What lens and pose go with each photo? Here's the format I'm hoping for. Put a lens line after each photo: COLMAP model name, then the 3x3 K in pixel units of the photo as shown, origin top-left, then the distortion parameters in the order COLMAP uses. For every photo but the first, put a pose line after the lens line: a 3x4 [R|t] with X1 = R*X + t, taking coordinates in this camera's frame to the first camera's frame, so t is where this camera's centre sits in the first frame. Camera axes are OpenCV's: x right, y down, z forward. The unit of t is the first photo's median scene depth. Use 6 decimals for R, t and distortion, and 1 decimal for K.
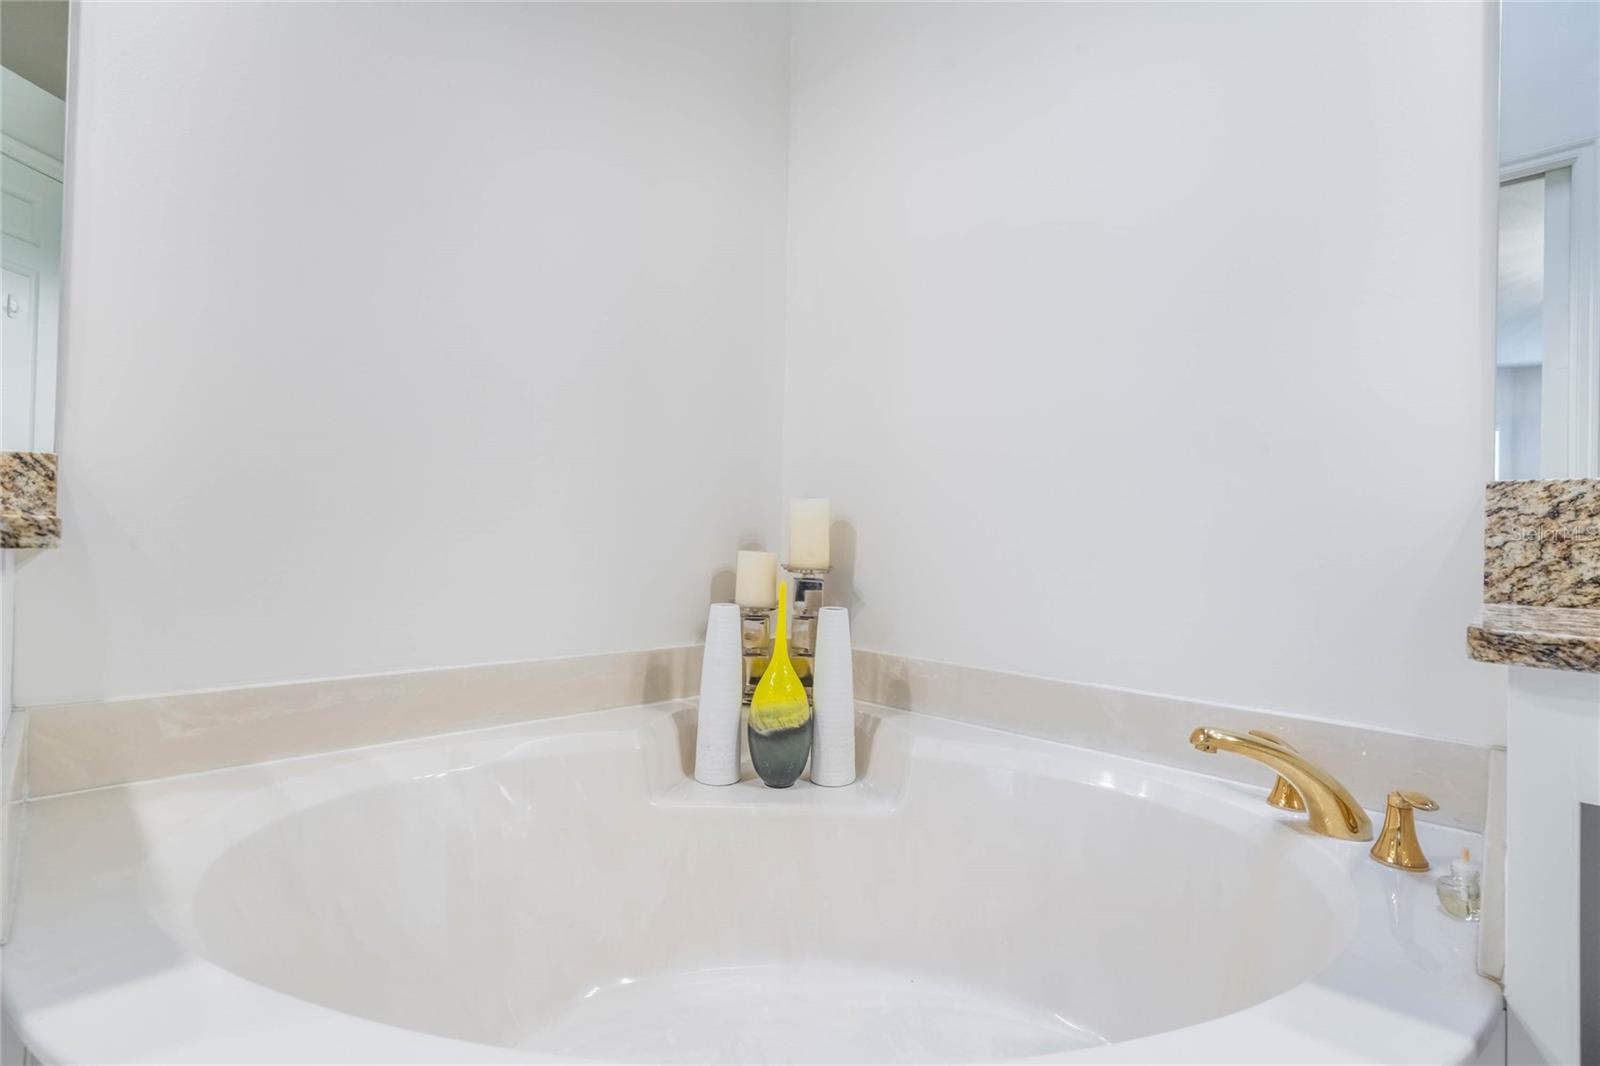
lens RADIAL K [[762.1, 0, 820.6], [0, 762.1, 534.3], [0, 0, 1]] dist [-0.006741, 0.001096]
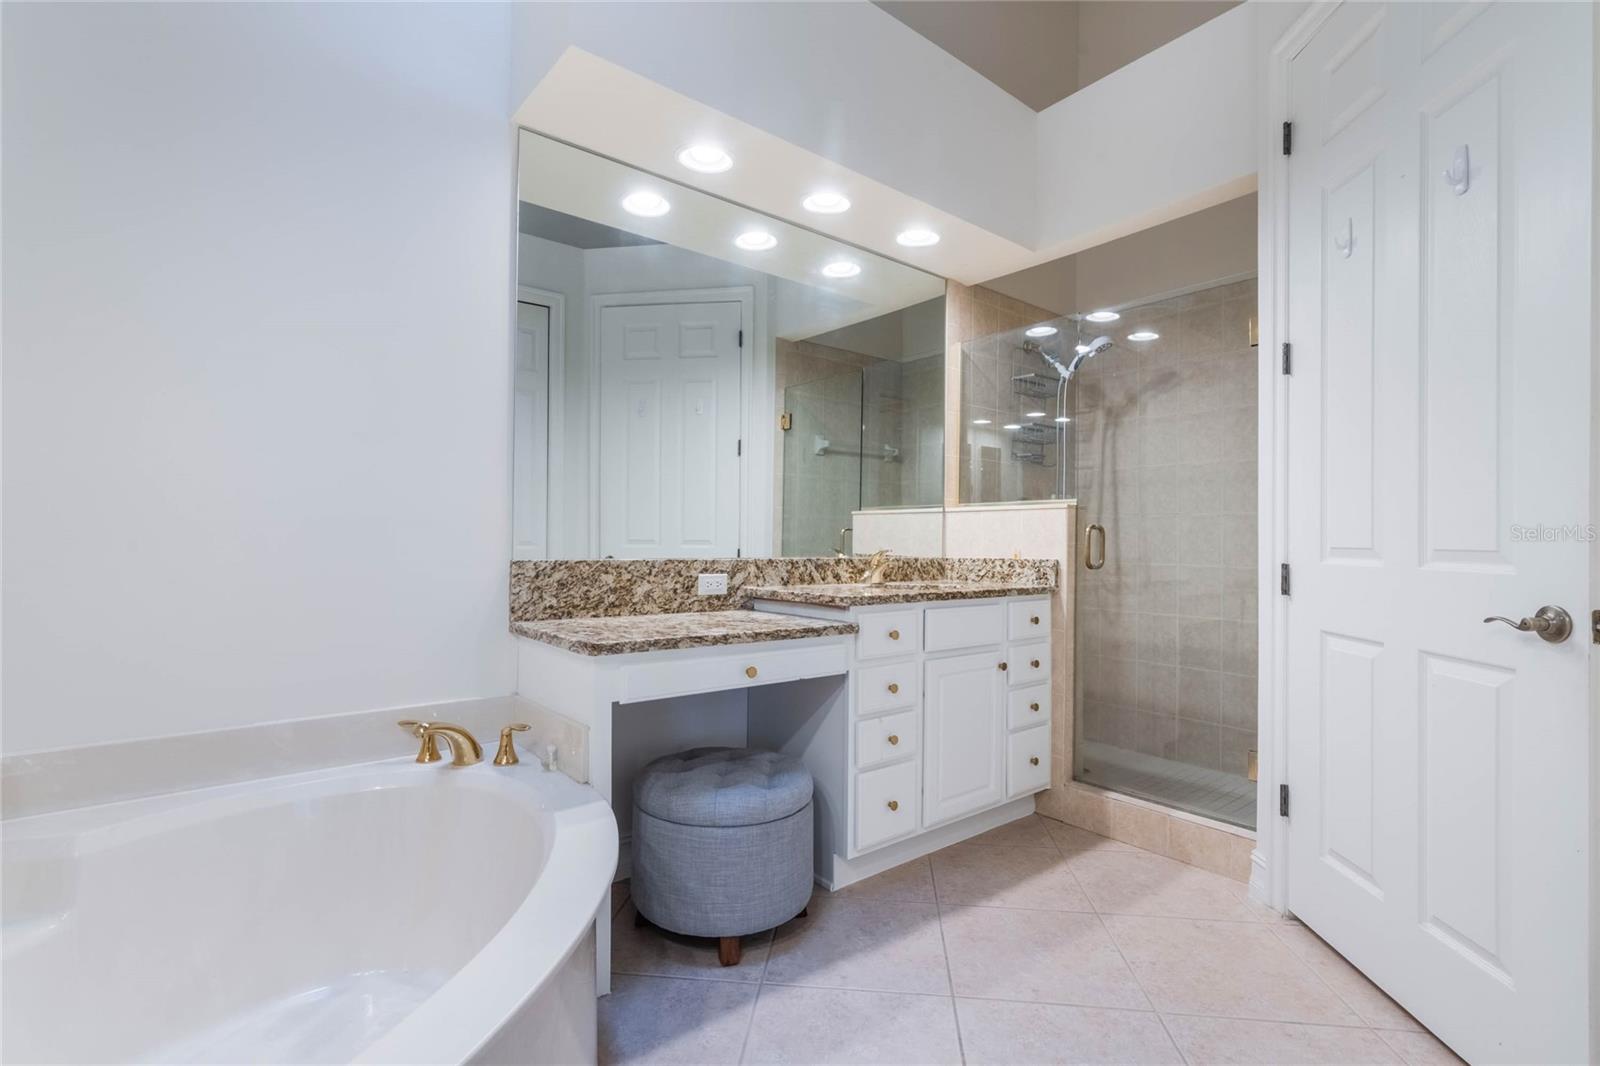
lens RADIAL K [[759.7, 0, 774.4], [0, 759.7, 541.6], [0, 0, 1]] dist [-0.010345, 0.000545]
pose [[0.097254, -0.015969, 0.995132, -1.030582], [-0.014649, 0.999740, 0.017474, -0.165149], [-0.995152, -0.016277, 0.096994, 0.141028]]
